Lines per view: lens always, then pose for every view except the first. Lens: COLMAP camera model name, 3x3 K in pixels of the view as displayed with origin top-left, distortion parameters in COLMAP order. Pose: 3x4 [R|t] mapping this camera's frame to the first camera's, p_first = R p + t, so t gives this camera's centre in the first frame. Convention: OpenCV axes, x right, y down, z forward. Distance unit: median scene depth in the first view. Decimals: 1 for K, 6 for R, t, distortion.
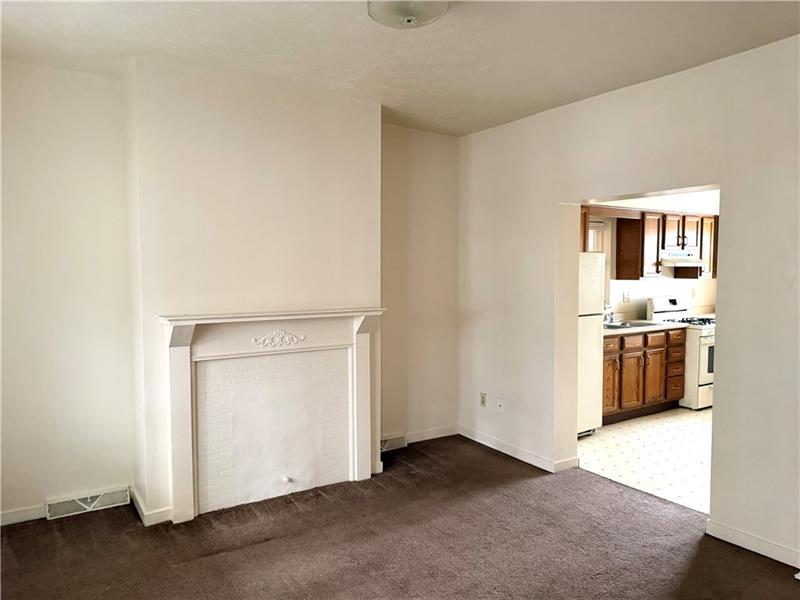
lens RADIAL K [[555.8, 0, 397.9], [0, 555.8, 306.0], [0, 0, 1]] dist [0.005863, -0.018661]
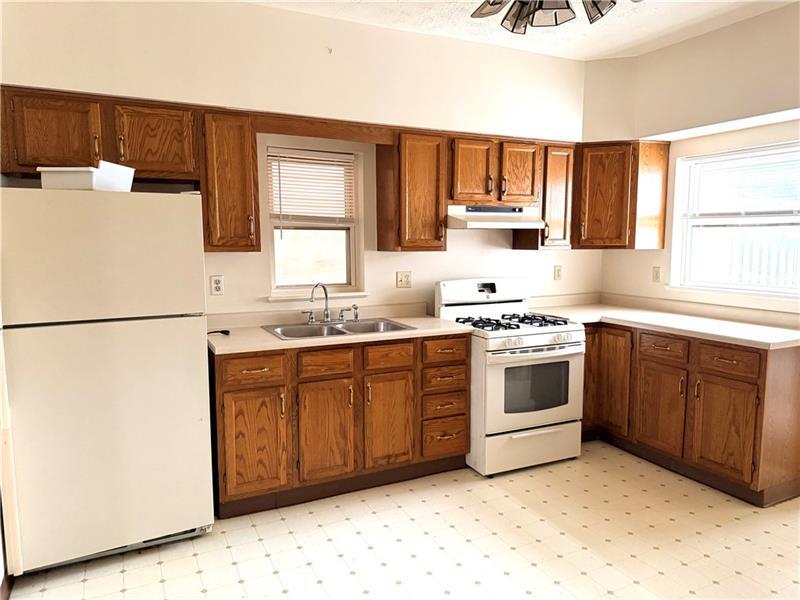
lens RADIAL K [[555.8, 0, 400.4], [0, 555.8, 302.6], [0, 0, 1]] dist [0.005863, -0.018661]
pose [[0.993678, 0.013432, -0.111461, 0.495979], [-0.008370, 0.998917, 0.045766, -0.018808], [0.111955, -0.044544, 0.992714, 0.408084]]
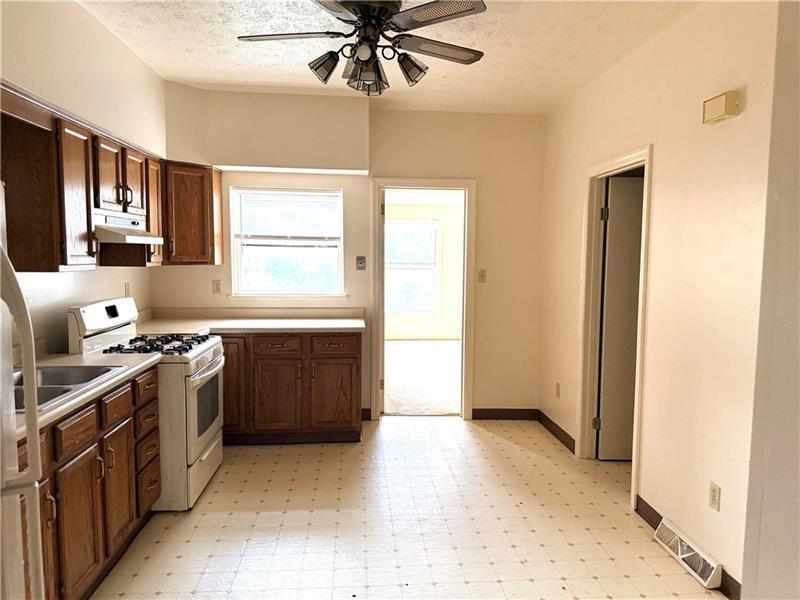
lens RADIAL K [[555.8, 0, 403.6], [0, 555.8, 300.5], [0, 0, 1]] dist [0.005863, -0.018661]
pose [[0.456789, -0.066369, 0.887096, 0.163325], [0.046954, 0.997622, 0.050460, -0.032563], [-0.888335, 0.018603, 0.458818, 0.542469]]
